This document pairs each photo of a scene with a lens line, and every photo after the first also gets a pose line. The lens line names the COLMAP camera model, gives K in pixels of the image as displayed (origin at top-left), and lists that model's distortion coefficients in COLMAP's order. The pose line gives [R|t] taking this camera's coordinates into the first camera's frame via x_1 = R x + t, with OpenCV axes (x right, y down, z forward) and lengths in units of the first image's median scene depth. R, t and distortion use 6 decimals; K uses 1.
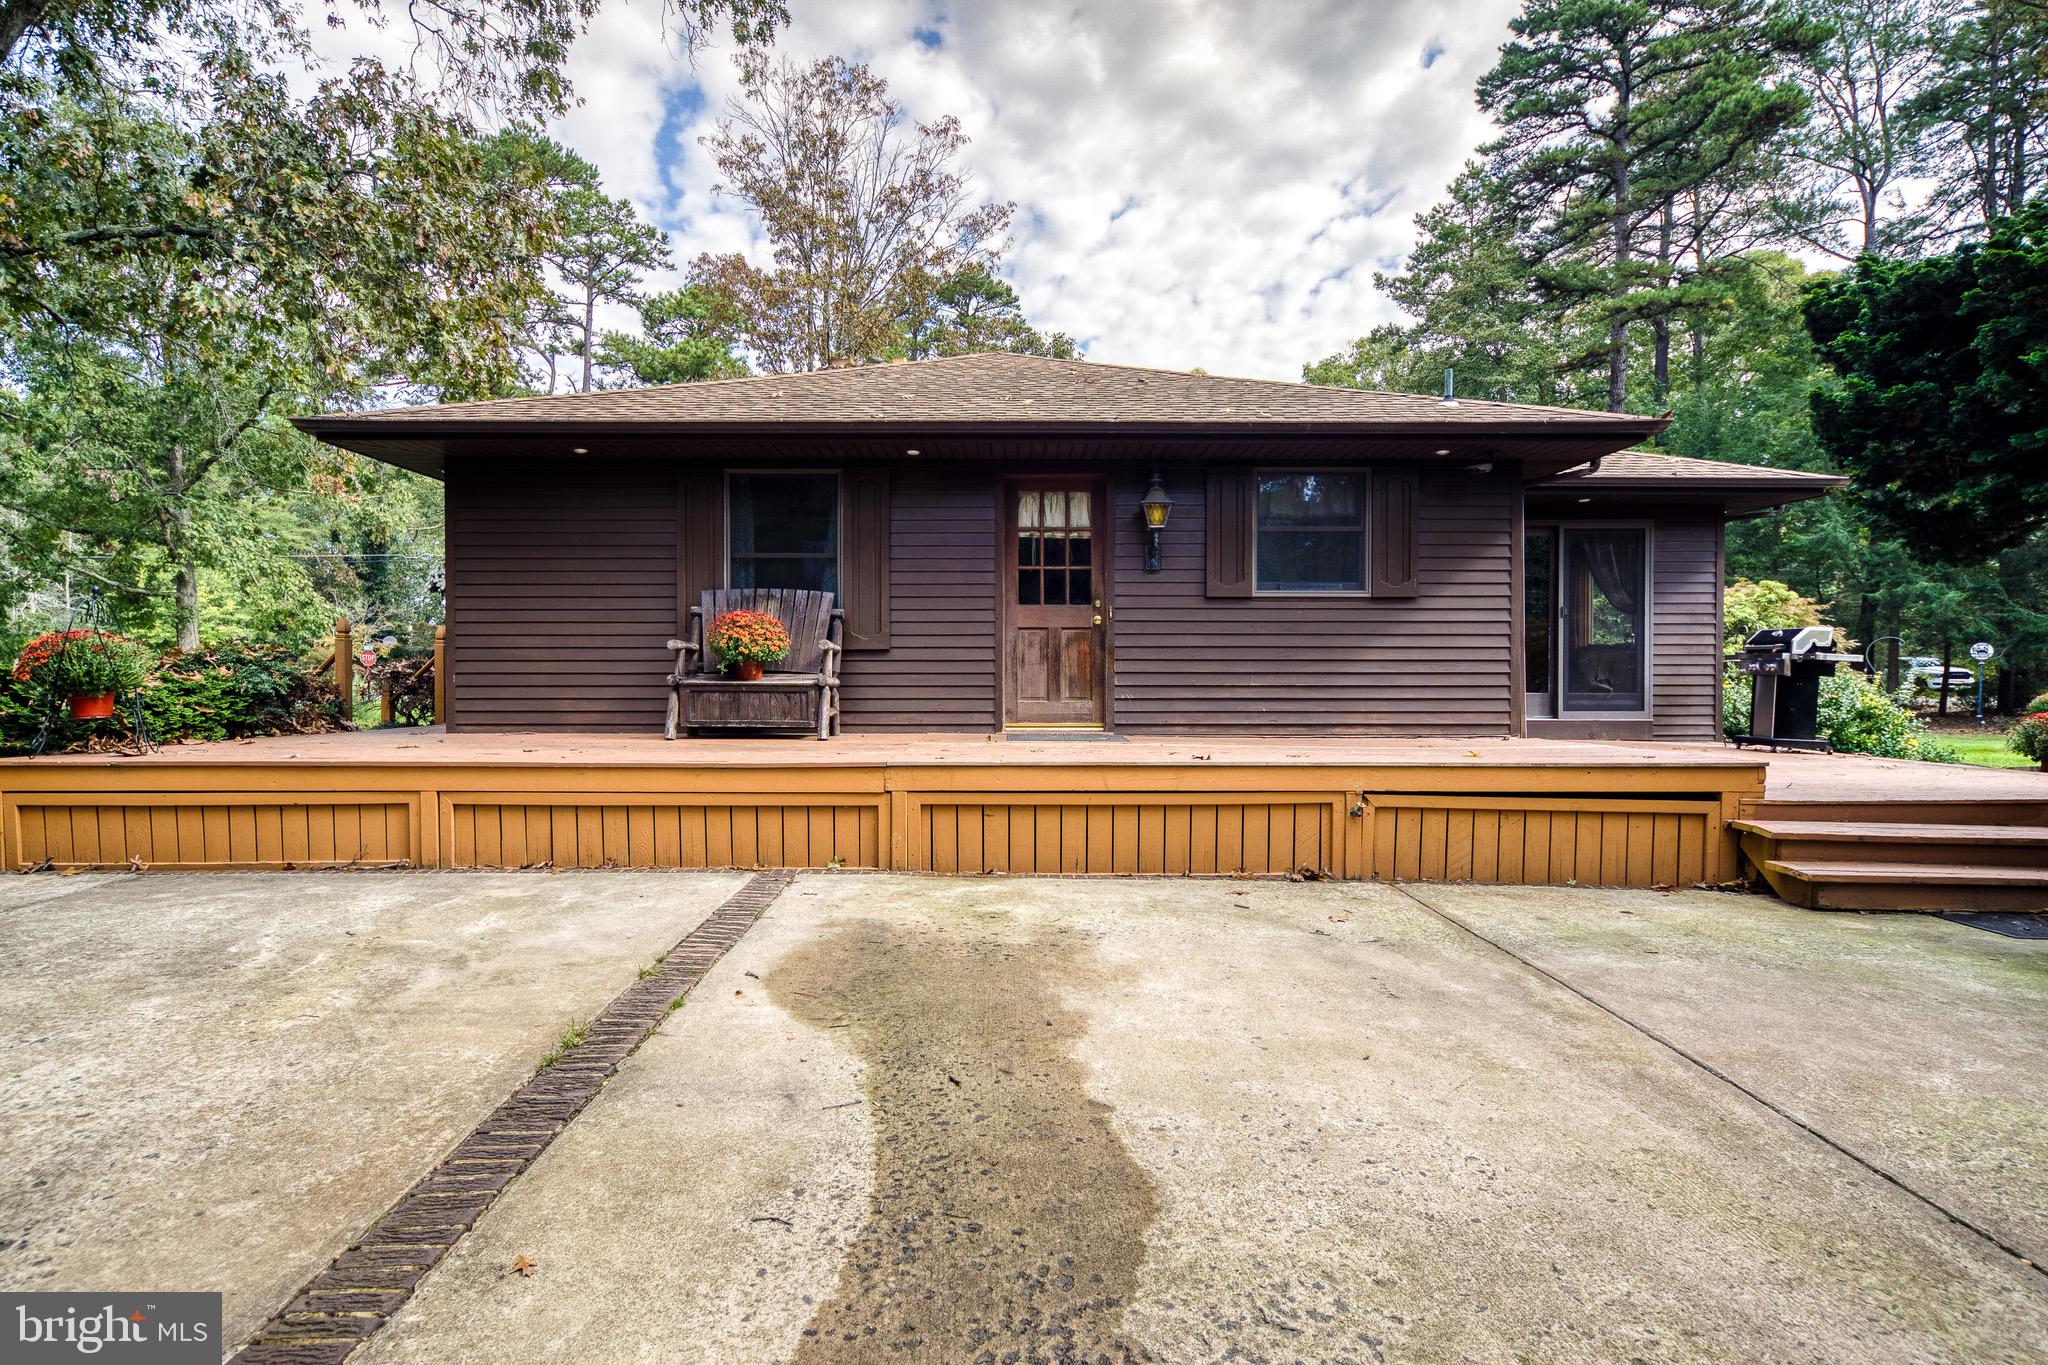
lens RADIAL K [[1008.3, 0, 1018.0], [0, 1008.3, 680.7], [0, 0, 1]] dist [0.014782, -0.001862]
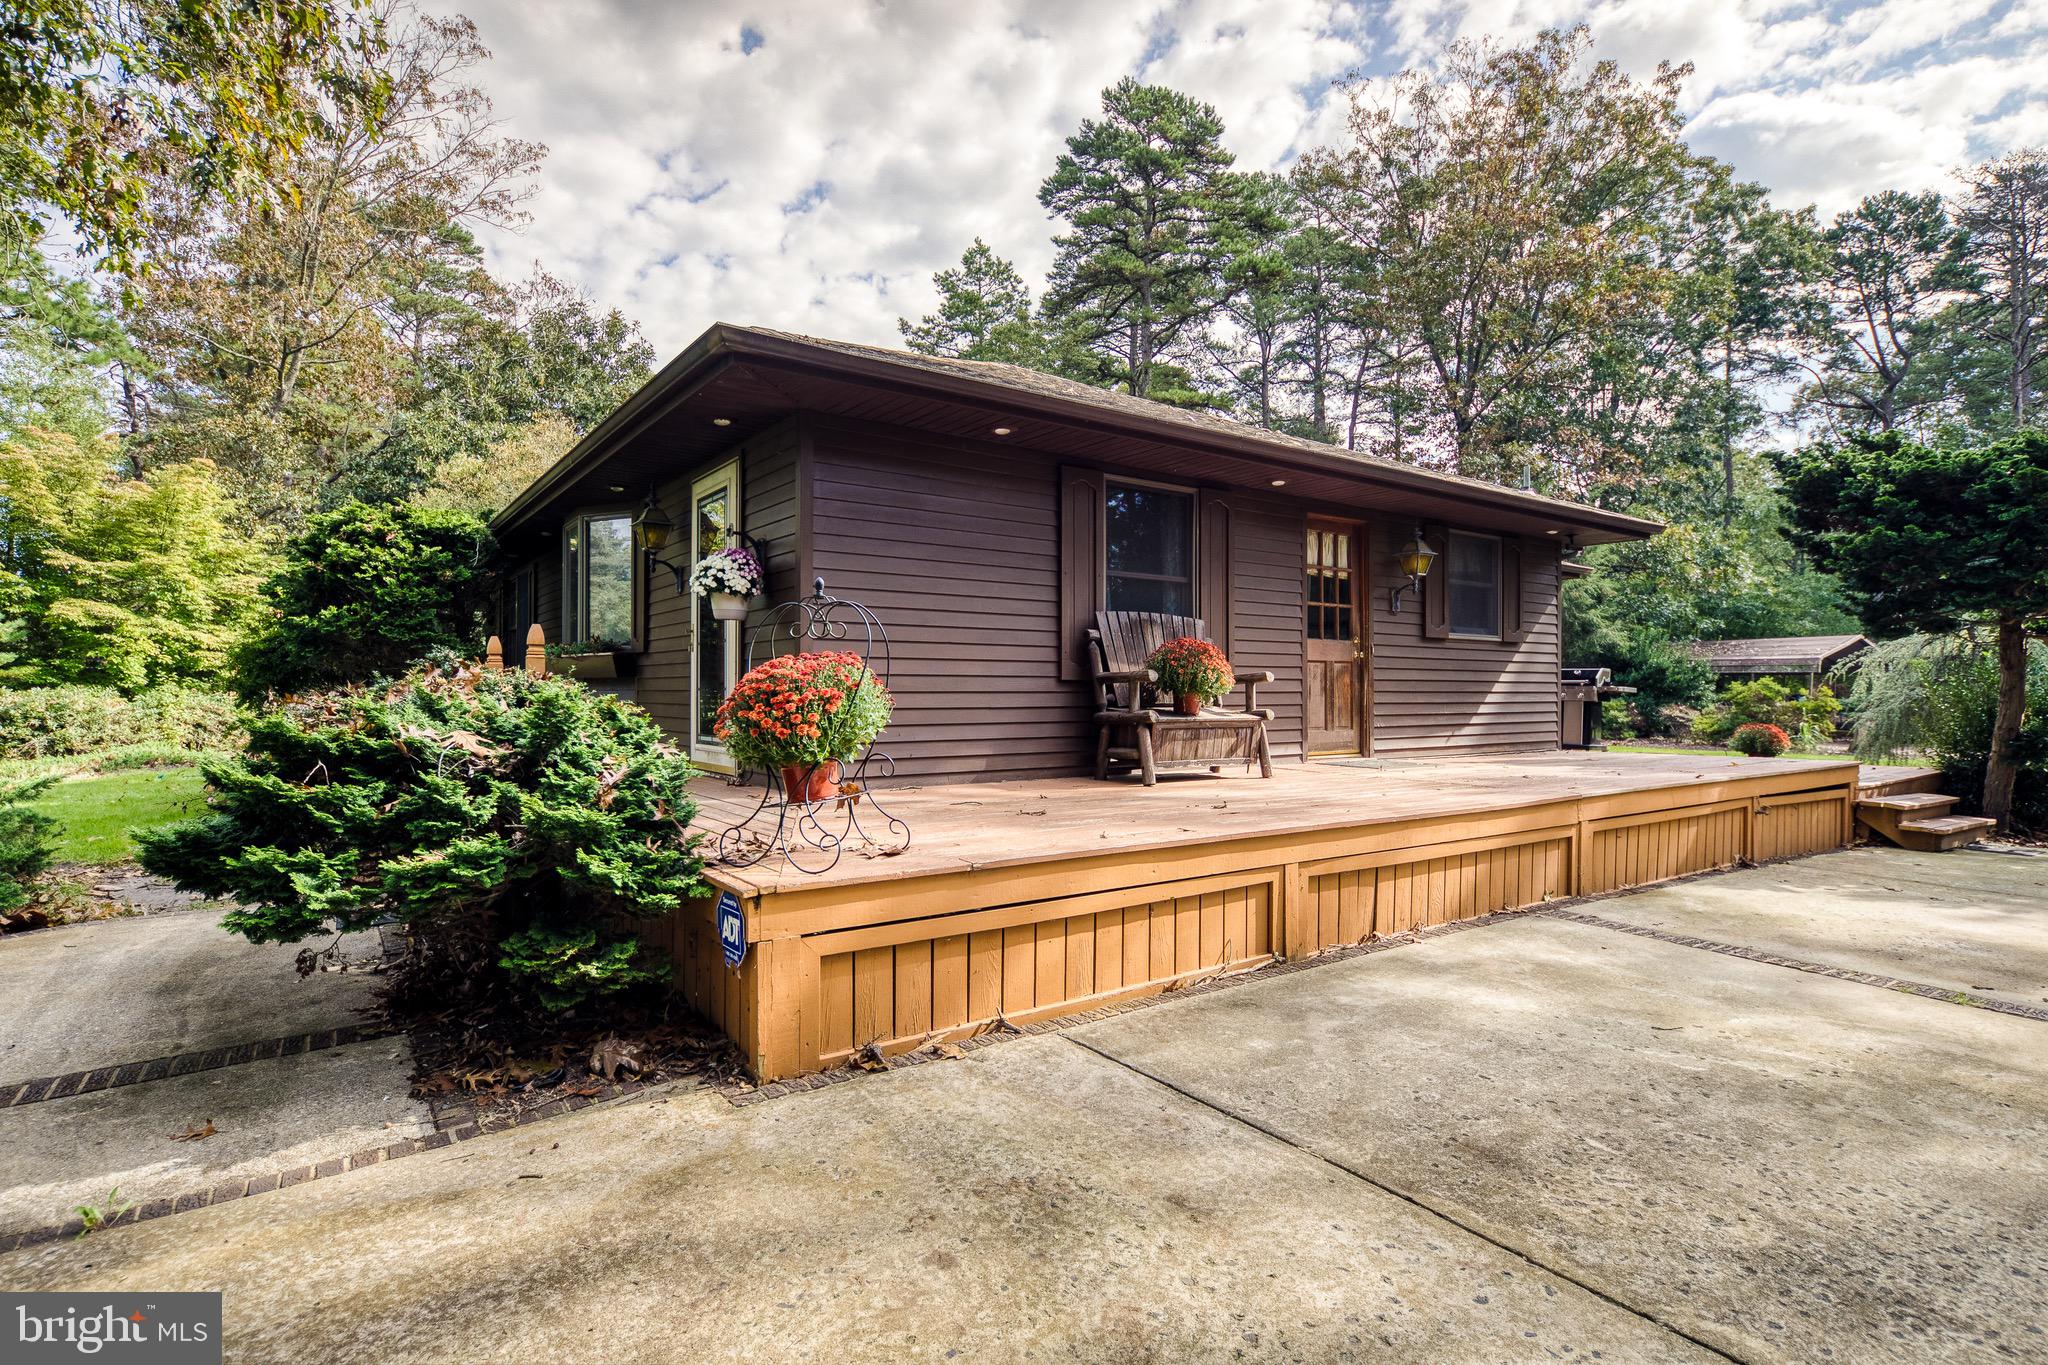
lens RADIAL K [[1008.3, 0, 1022.9], [0, 1008.3, 685.2], [0, 0, 1]] dist [0.014782, -0.001862]
pose [[0.809780, 0.005369, 0.586709, -0.844673], [0.002654, 0.999914, -0.012813, -0.014732], [-0.586728, 0.011933, 0.809696, 0.332817]]
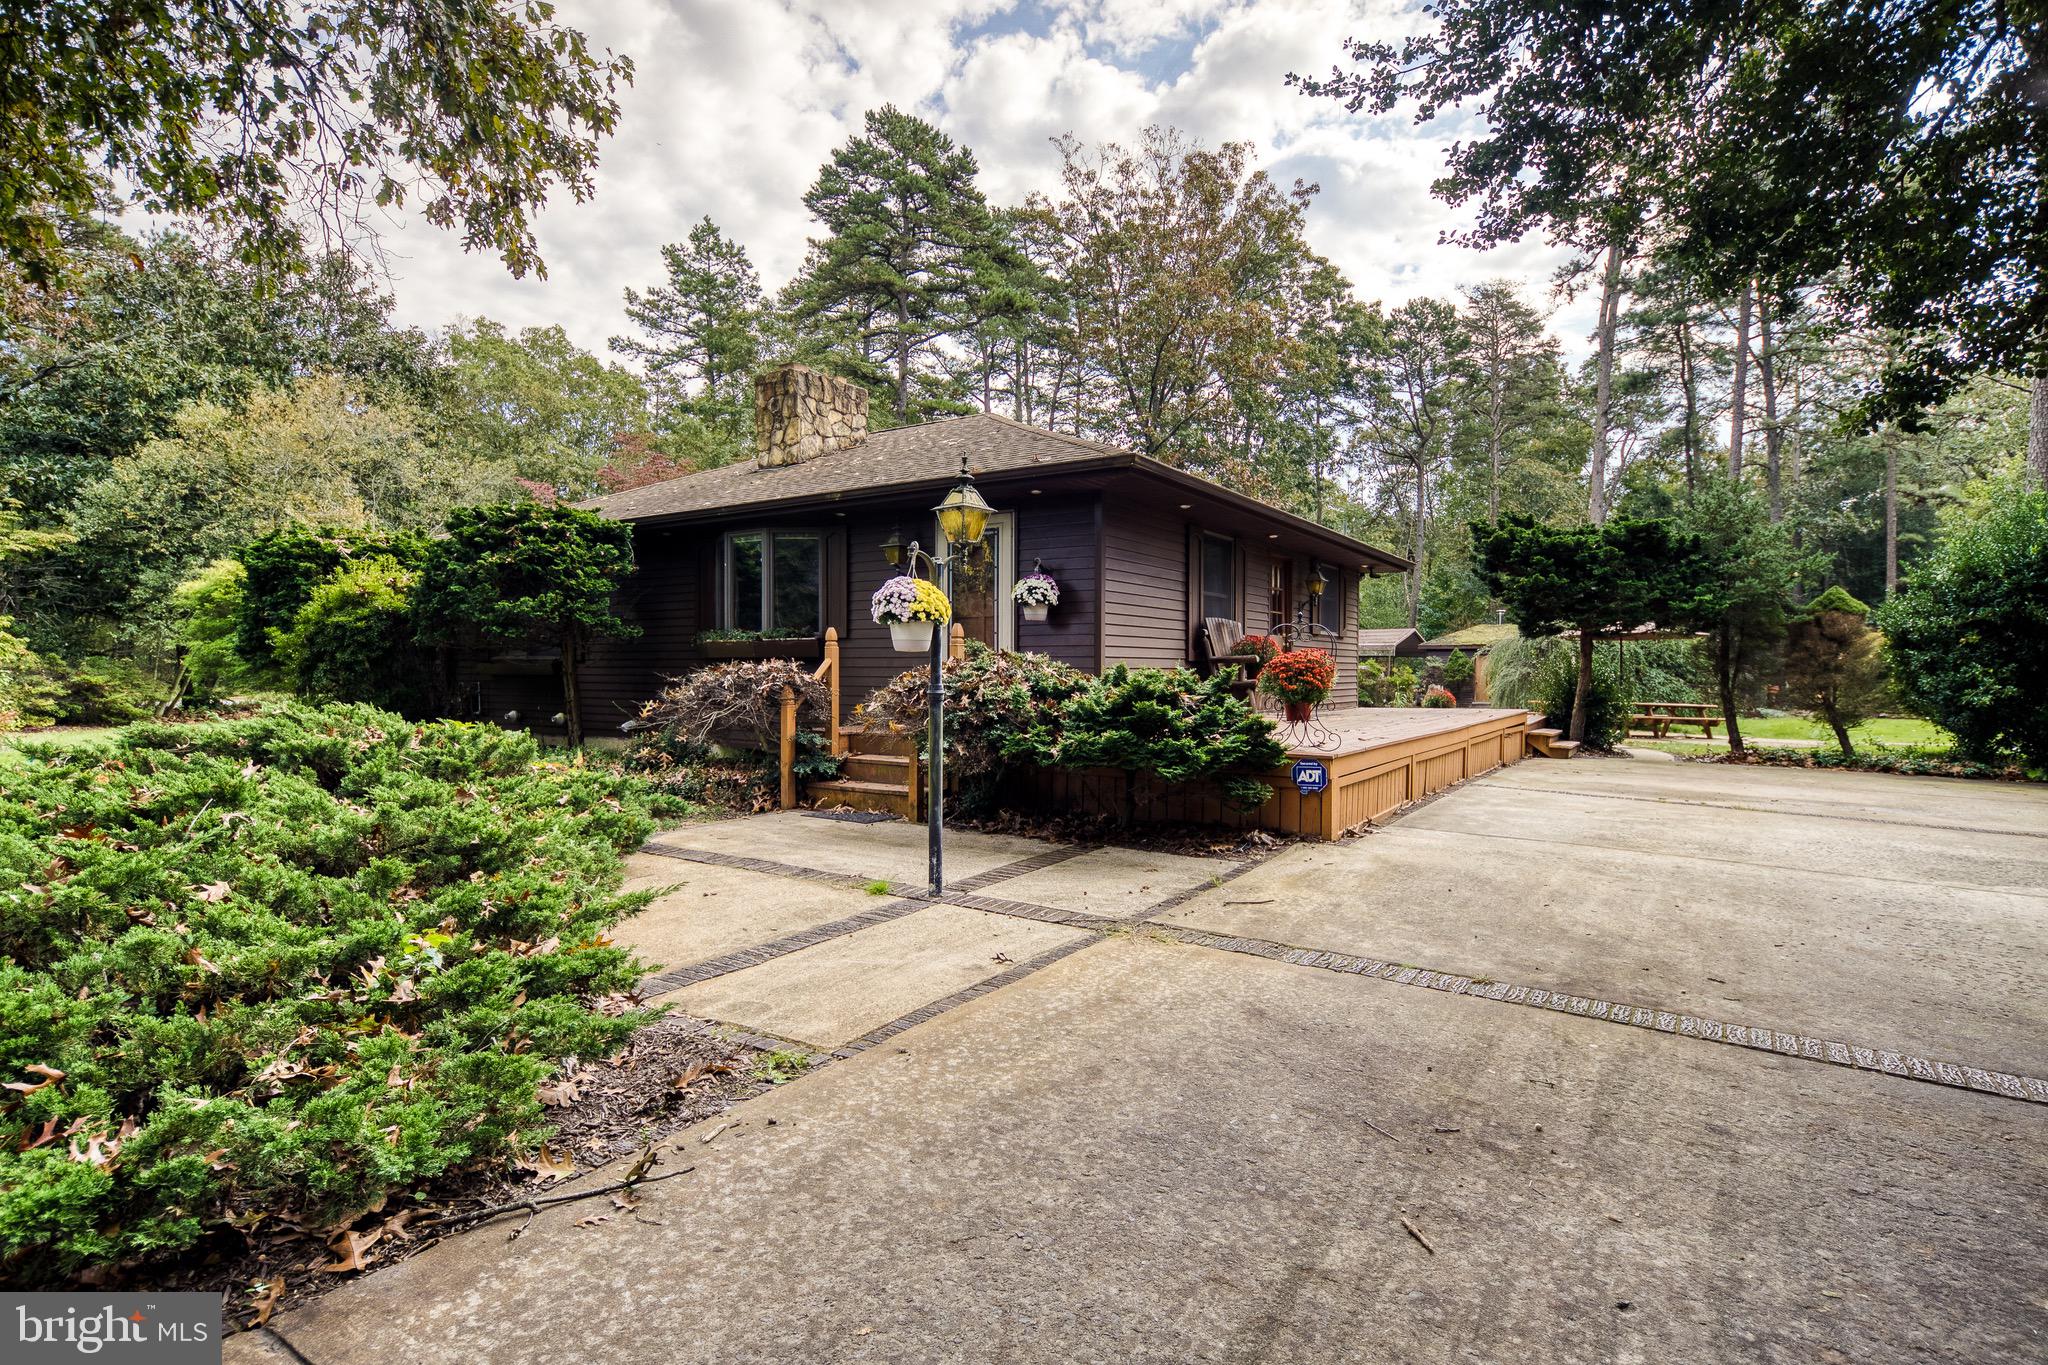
lens RADIAL K [[1008.3, 0, 1025.6], [0, 1008.3, 684.3], [0, 0, 1]] dist [0.014782, -0.001862]
pose [[0.542144, -0.009538, 0.840232, -1.545345], [0.004243, 0.999954, 0.008614, -0.011361], [-0.840275, -0.001105, 0.542159, 0.454738]]
